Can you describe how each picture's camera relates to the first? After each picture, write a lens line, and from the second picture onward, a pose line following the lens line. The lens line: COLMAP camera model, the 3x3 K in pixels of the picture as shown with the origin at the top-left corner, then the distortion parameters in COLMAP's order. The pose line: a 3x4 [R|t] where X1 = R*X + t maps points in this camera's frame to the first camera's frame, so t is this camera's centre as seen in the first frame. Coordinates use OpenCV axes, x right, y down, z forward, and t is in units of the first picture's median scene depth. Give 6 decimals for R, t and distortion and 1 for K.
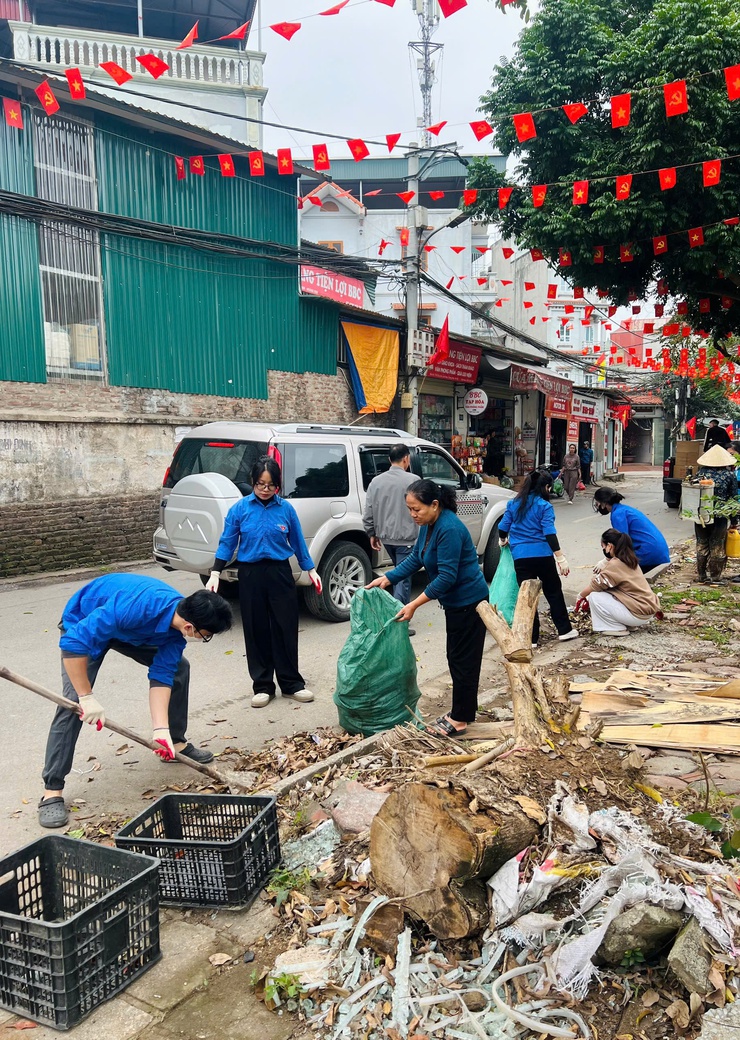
lens RADIAL K [[784.6, 0, 365.7], [0, 784.6, 535.8], [0, 0, 1]] dist [0.068949, -0.074259]
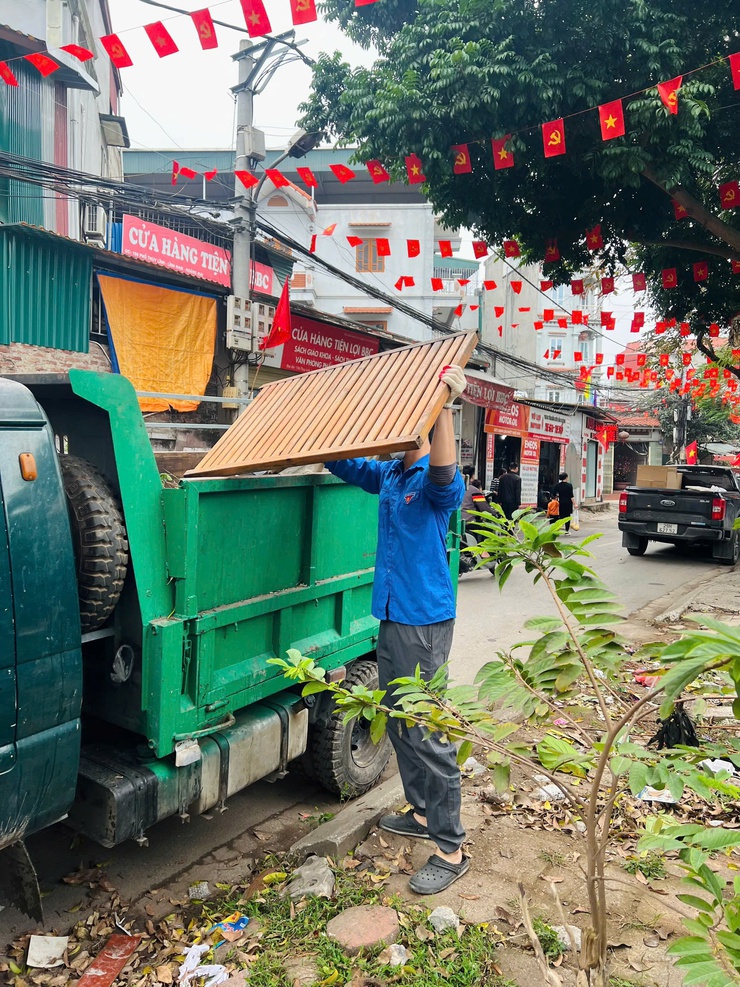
lens RADIAL K [[748.0, 0, 344.8], [0, 748.0, 495.6], [0, 0, 1]] dist [0.097698, -0.124234]
pose [[0.997717, 0.029039, -0.060978, 0.166819], [-0.033349, 0.996925, -0.070911, -0.034016], [0.058731, 0.072783, 0.995617, 0.289105]]
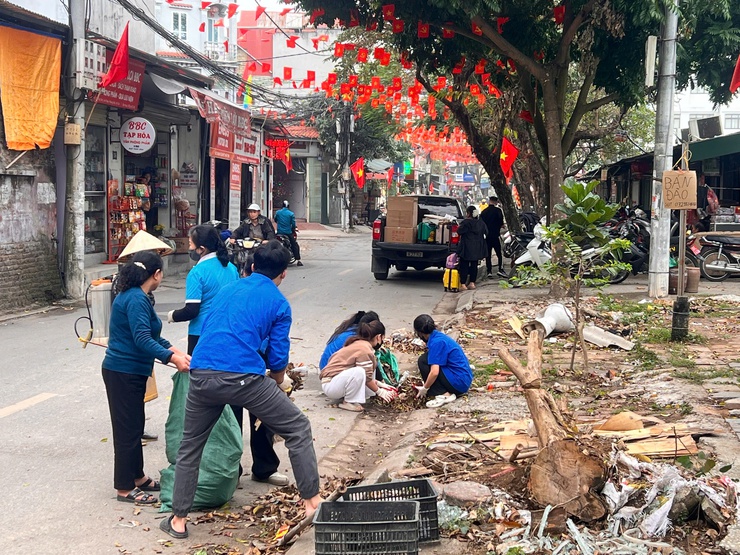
lens RADIAL K [[1237.8, 0, 370.0], [0, 1237.8, 277.5], [0, 0, 1]] dist [0.298508, -1.160537]
pose [[0.907465, -0.005654, 0.420090, -0.157680], [0.021868, 0.999190, -0.033790, 0.005180], [-0.419558, 0.039850, 0.906853, -0.140500]]
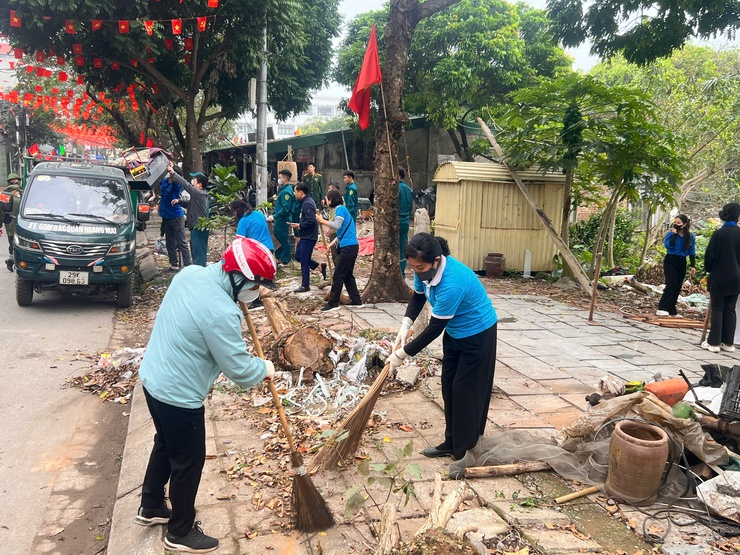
lens RADIAL K [[726.2, 0, 365.7], [0, 726.2, 290.3], [0, 0, 1]] dist [0.145924, -0.305644]
pose [[0.652634, -0.092027, 0.752064, -0.193704], [0.050546, 0.995673, 0.077973, -0.001904], [-0.755986, -0.012874, 0.654462, -0.097208]]
